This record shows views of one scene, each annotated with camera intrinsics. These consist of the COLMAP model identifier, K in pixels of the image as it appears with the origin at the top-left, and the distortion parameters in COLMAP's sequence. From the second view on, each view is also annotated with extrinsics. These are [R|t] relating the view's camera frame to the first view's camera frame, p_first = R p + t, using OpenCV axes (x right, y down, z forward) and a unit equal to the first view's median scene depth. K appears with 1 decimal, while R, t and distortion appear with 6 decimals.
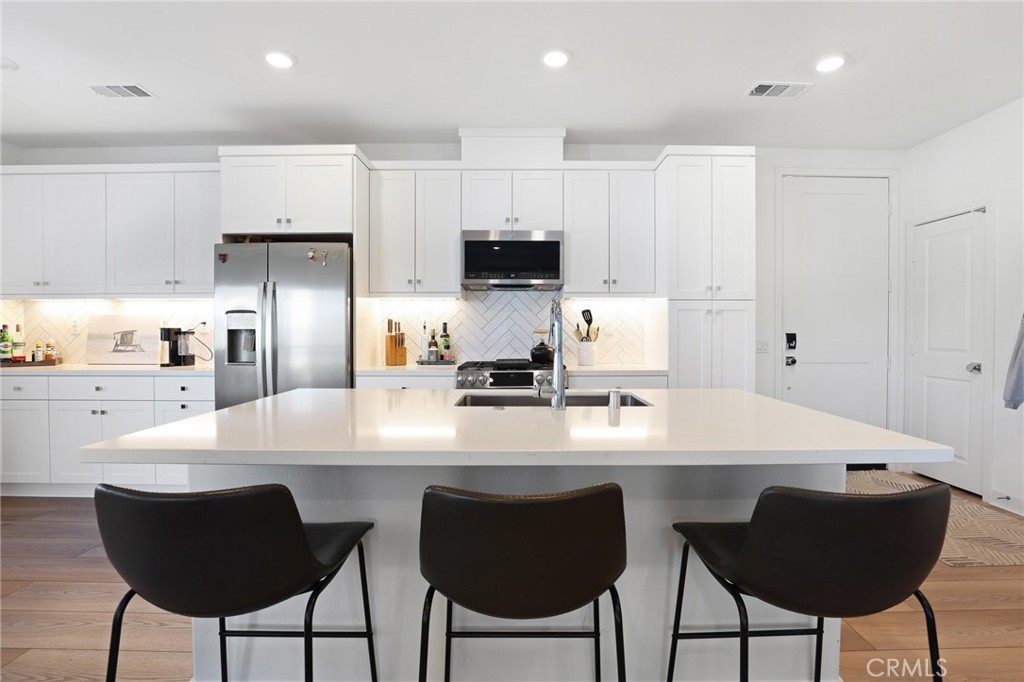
lens RADIAL K [[469.0, 0, 517.7], [0, 469.0, 335.7], [0, 0, 1]] dist [-0.024097, 0.000941]
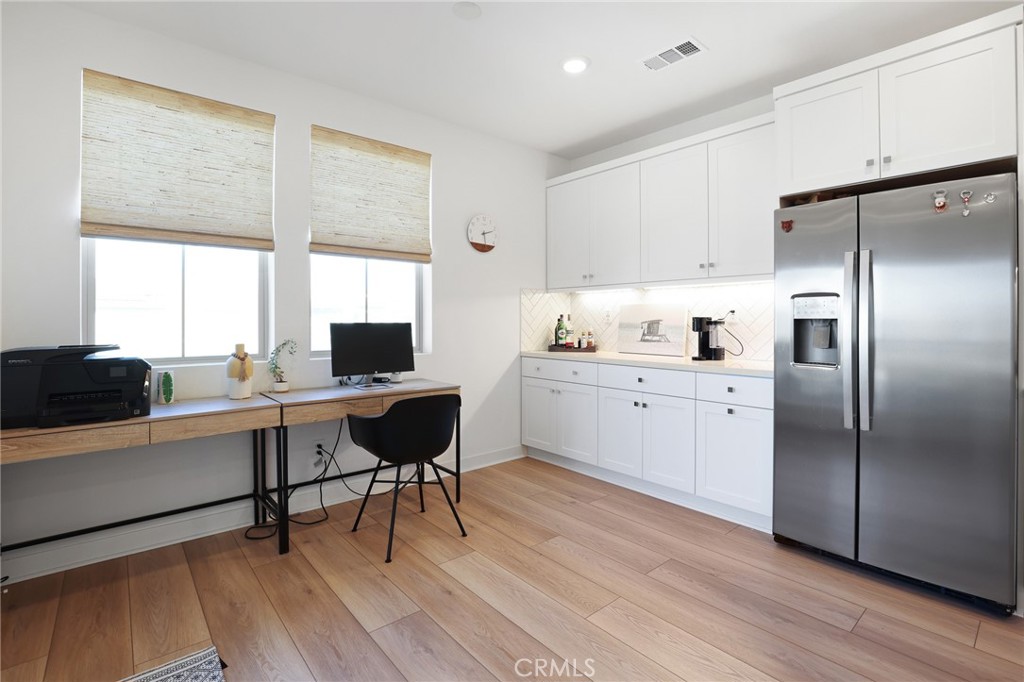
lens RADIAL K [[474.5, 0, 525.4], [0, 474.5, 323.6], [0, 0, 1]] dist [-0.024439, 0.000517]
pose [[0.667177, 0.008219, -0.744854, -0.300487], [-0.010788, 0.999941, 0.001371, -0.001985], [0.744821, 0.007121, 0.667226, 0.138982]]
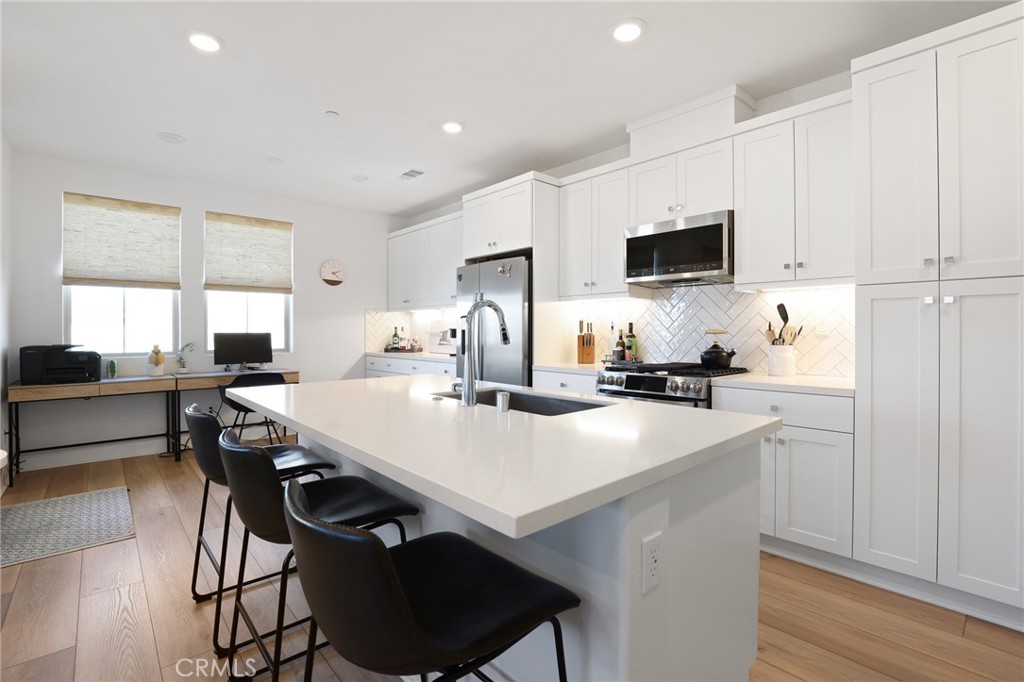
lens RADIAL K [[469.0, 0, 517.7], [0, 469.0, 335.7], [0, 0, 1]] dist [-0.024097, 0.000941]
pose [[0.679272, 0.008409, -0.733839, 0.434046], [-0.008909, 0.999955, 0.003213, -0.001854], [0.733833, 0.004355, 0.679316, 0.165100]]
